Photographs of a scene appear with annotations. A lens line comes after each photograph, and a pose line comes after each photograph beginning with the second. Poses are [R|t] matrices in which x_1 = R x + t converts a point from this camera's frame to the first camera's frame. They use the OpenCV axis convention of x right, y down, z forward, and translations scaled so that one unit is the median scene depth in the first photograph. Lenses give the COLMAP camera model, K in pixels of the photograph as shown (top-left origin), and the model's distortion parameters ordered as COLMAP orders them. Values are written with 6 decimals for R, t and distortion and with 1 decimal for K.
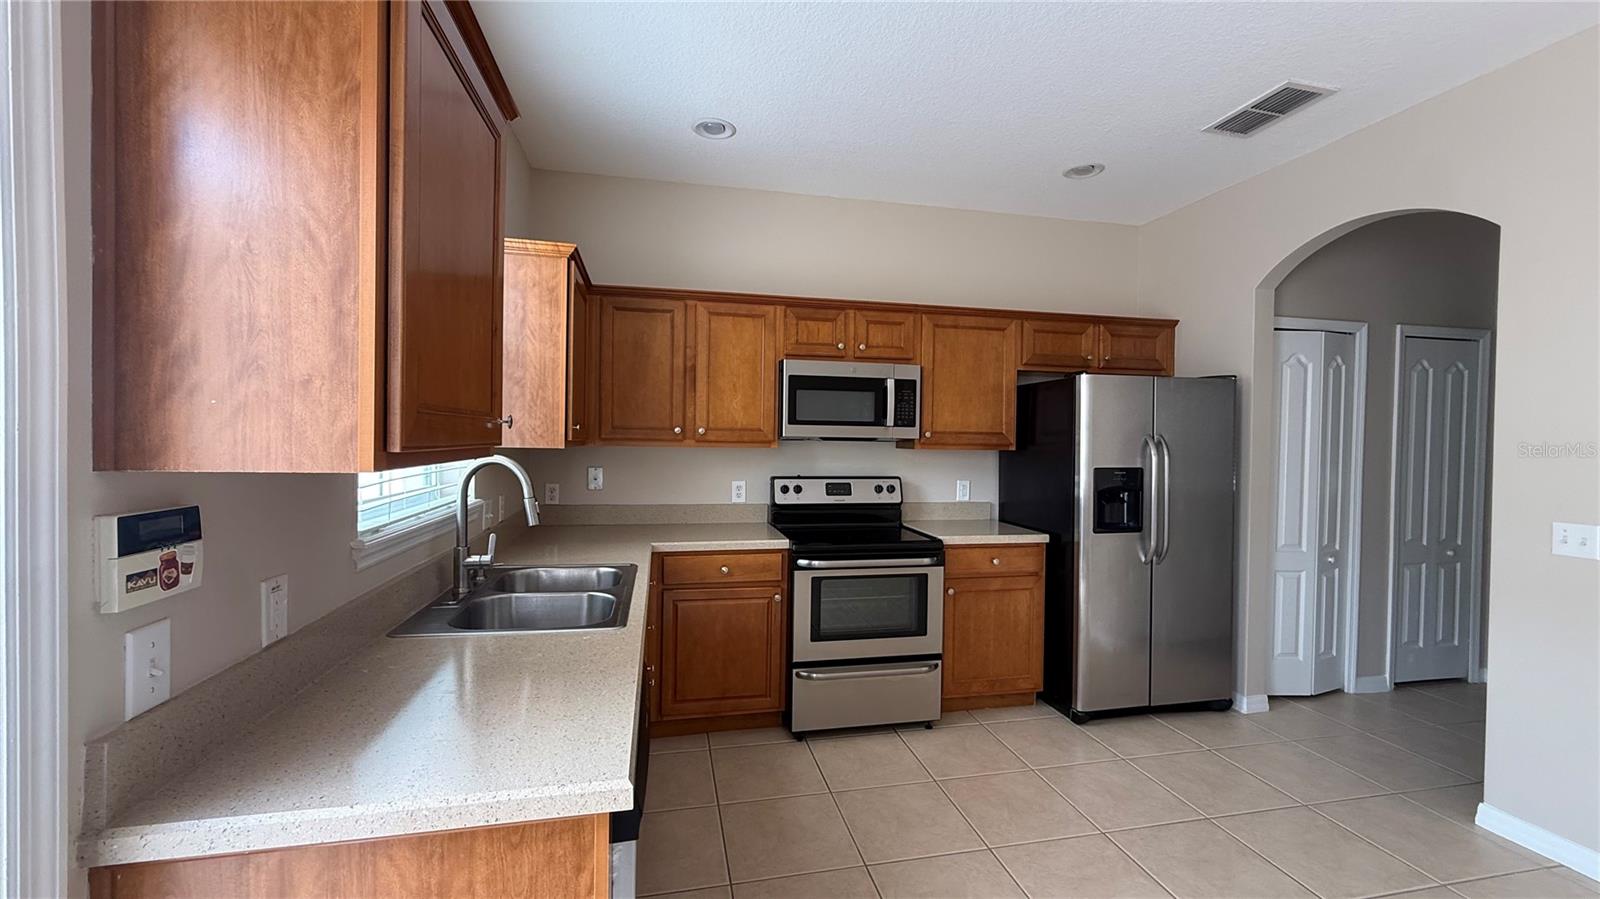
lens RADIAL K [[637.1, 0, 795.4], [0, 637.1, 449.5], [0, 0, 1]] dist [0.000782, -0.000809]
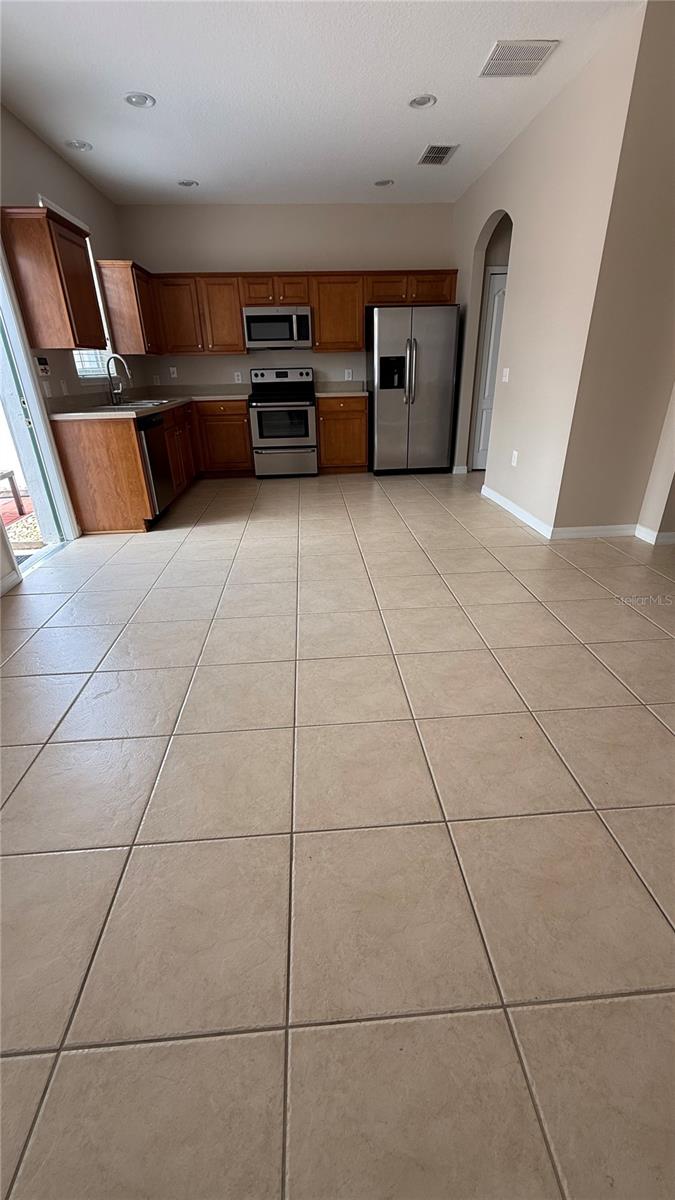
lens RADIAL K [[477.8, 0, 338.0], [0, 477.8, 599.4], [0, 0, 1]] dist [0.000782, -0.000809]
pose [[0.989623, 0.030026, -0.140514, 0.546209], [0.032115, 0.906959, 0.419992, 0.084836], [0.140051, -0.420147, 0.896584, -0.806783]]
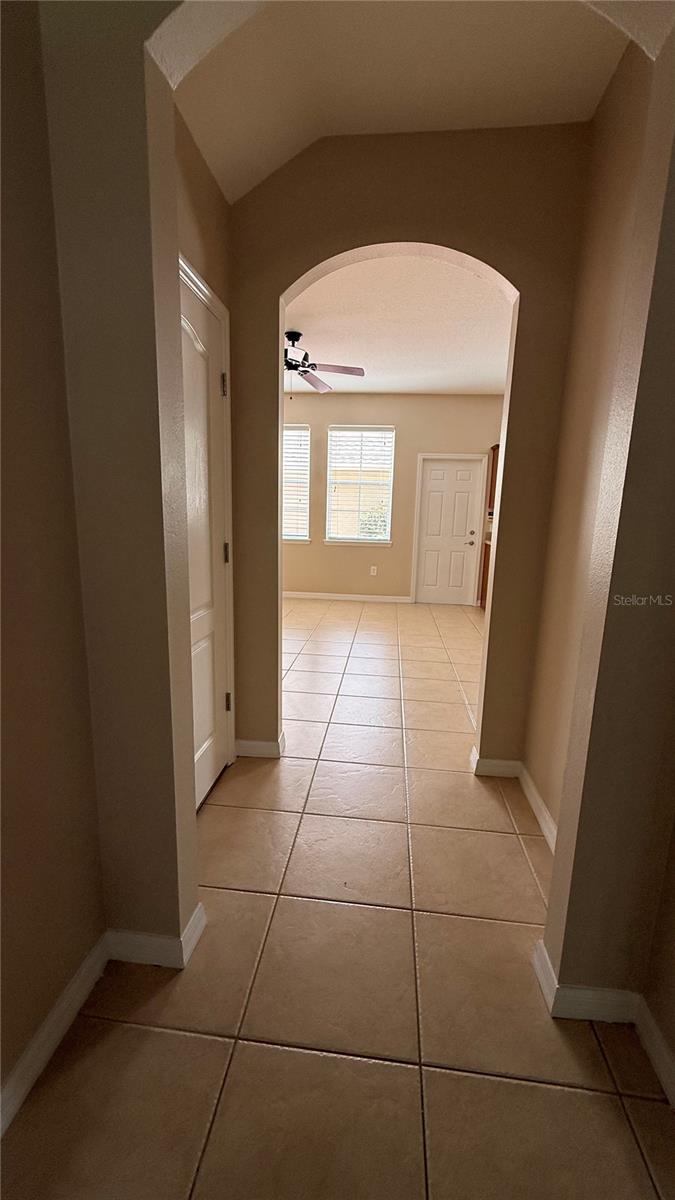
lens RADIAL K [[477.8, 0, 339.9], [0, 477.8, 606.6], [0, 0, 1]] dist [0.000782, -0.000809]
pose [[-0.311378, 0.168429, -0.935241, 1.830692], [-0.048550, 0.980063, 0.192665, 0.056842], [0.949045, 0.105397, -0.296993, 0.277779]]
